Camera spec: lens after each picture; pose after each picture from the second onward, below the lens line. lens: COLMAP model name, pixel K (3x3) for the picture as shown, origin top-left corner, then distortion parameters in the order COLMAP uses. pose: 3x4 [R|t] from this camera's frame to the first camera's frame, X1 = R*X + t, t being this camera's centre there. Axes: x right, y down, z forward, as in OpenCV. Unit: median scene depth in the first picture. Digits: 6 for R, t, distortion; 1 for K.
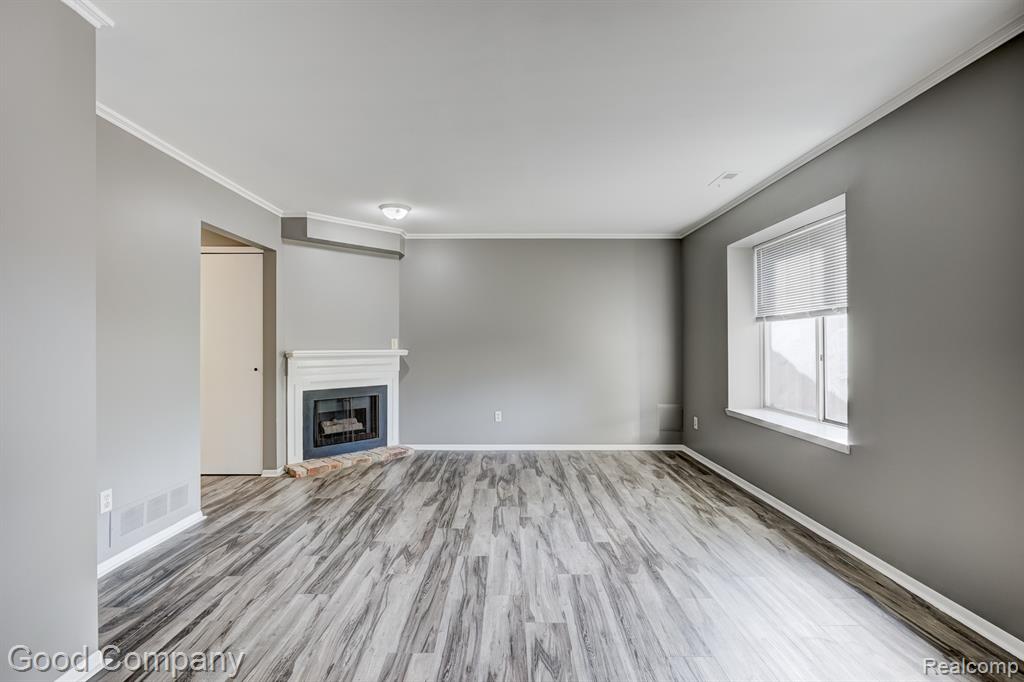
lens RADIAL K [[479.3, 0, 519.8], [0, 479.3, 336.7], [0, 0, 1]] dist [-0.015850, 0.006179]
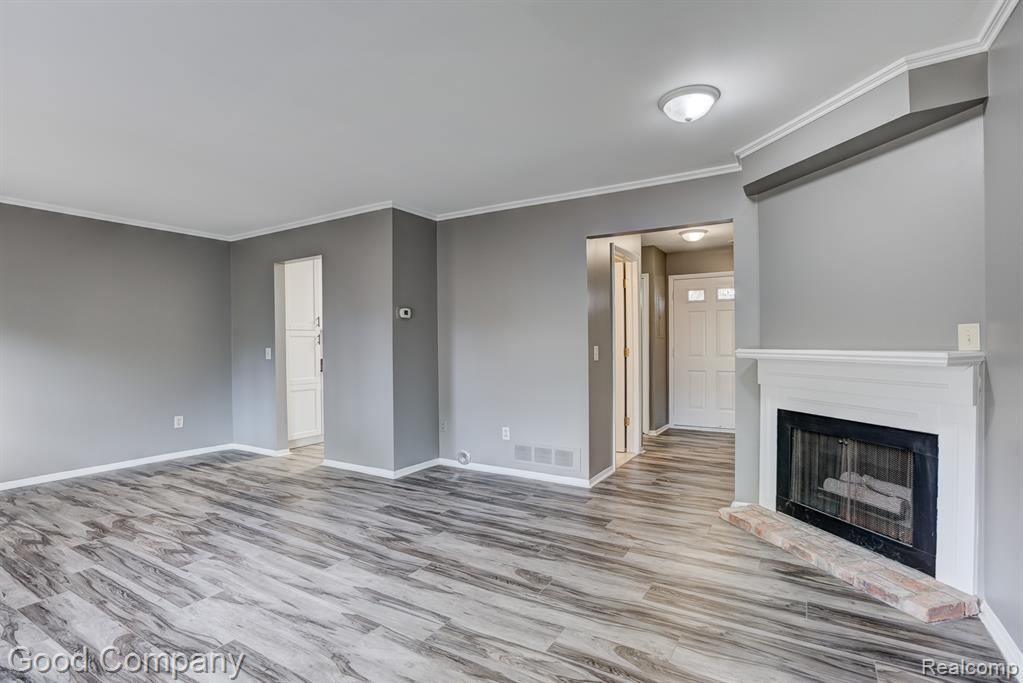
lens RADIAL K [[458.5, 0, 520.1], [0, 458.5, 338.4], [0, 0, 1]] dist [-0.016955, 0.002693]
pose [[-0.504139, -0.011176, -0.863550, 0.456251], [0.017209, 0.999588, -0.022983, 0.038730], [0.863451, -0.026448, -0.503738, 1.618457]]
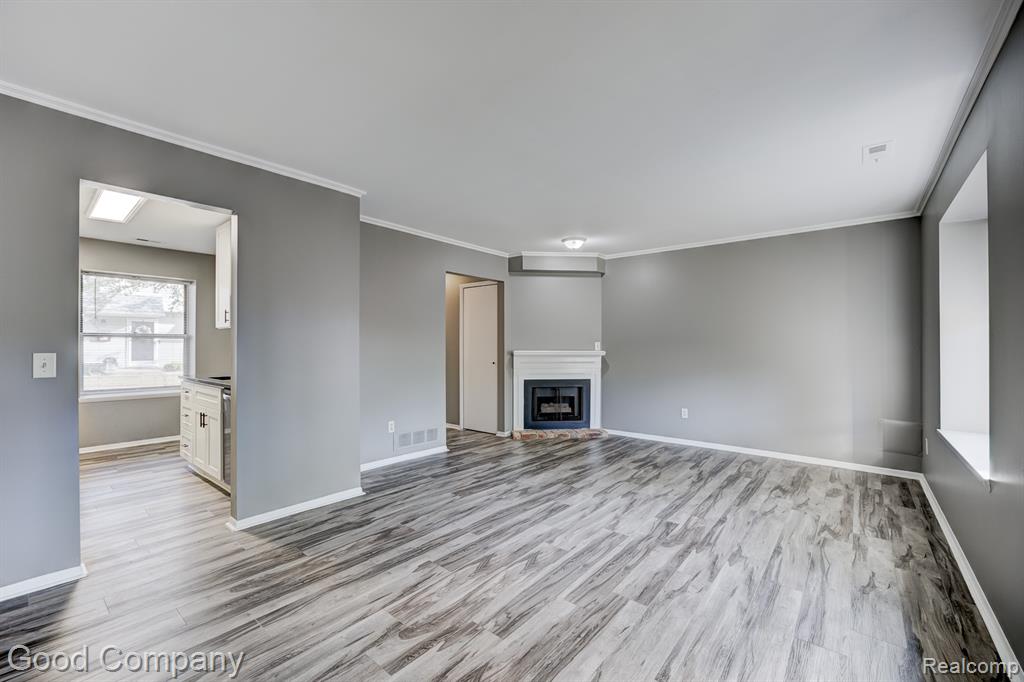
lens RADIAL K [[439.5, 0, 480.9], [0, 439.5, 345.0], [0, 0, 1]] dist [-0.013922, 0.003544]
pose [[0.736616, 0.000856, -0.676311, 0.521526], [0.008255, 0.999913, 0.010257, -0.002667], [0.676261, -0.013138, 0.736545, -0.057203]]
